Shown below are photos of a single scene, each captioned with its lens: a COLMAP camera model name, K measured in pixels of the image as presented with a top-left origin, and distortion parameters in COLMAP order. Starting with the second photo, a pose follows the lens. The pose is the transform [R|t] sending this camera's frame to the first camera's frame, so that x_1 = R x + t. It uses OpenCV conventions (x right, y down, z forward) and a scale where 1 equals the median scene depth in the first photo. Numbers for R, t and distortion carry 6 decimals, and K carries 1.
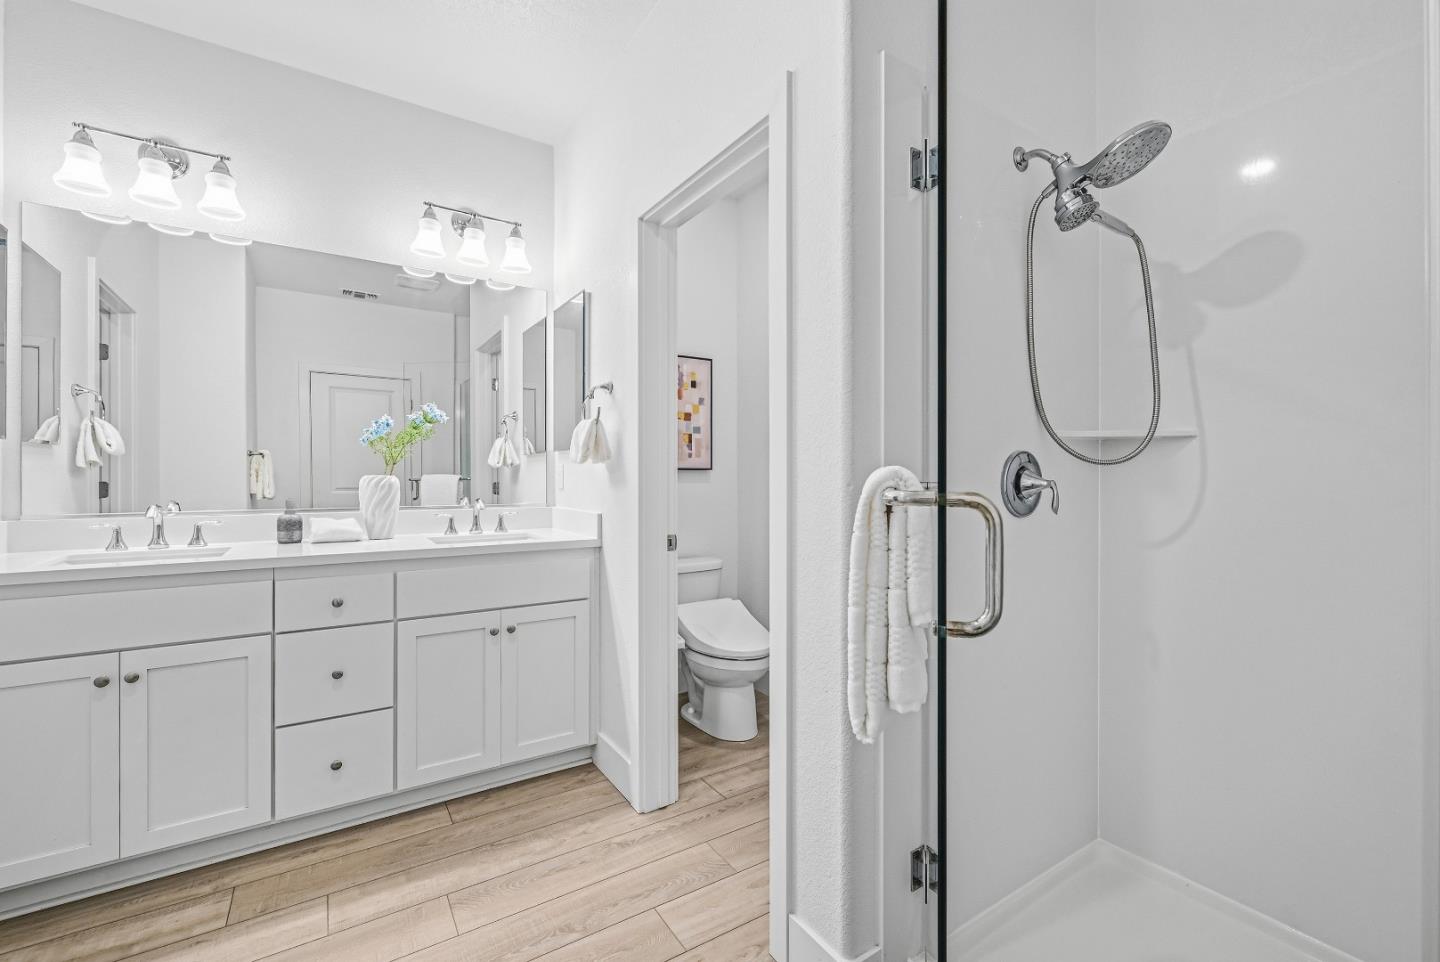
lens RADIAL K [[613.9, 0, 720.0], [0, 613.9, 475.4], [0, 0, 1]] dist [0.000055, -0.000028]
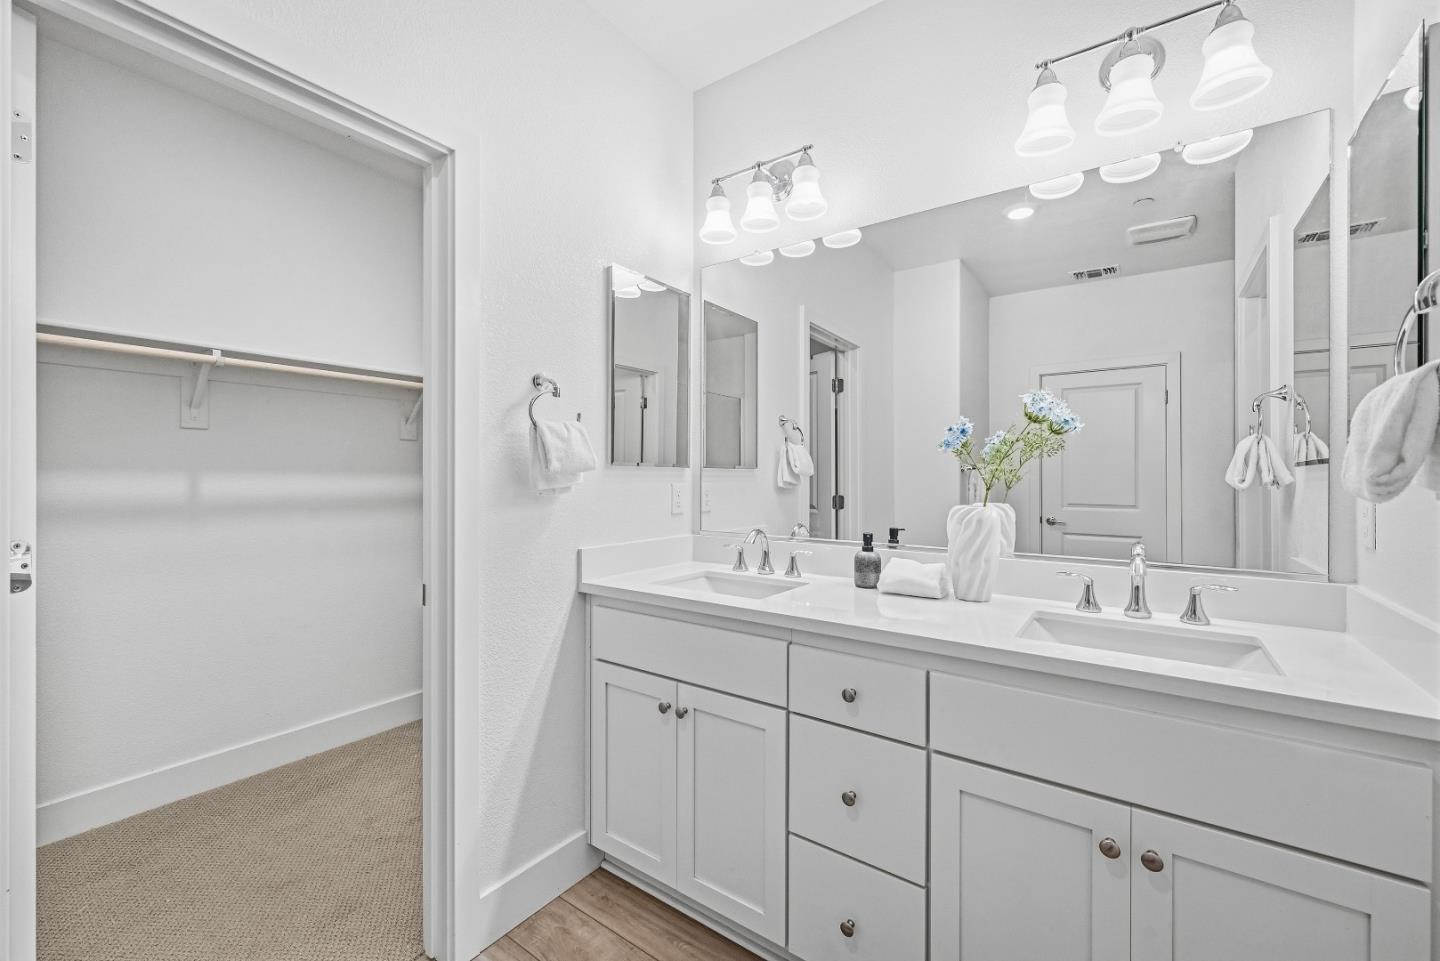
lens RADIAL K [[589.6, 0, 721.9], [0, 589.6, 475.2], [0, 0, 1]] dist [0.000065, -0.000268]
pose [[0.356852, -0.004066, -0.934152, -0.045813], [-0.003611, 0.999977, -0.005732, -0.030985], [0.934154, 0.005419, 0.356829, 0.540319]]
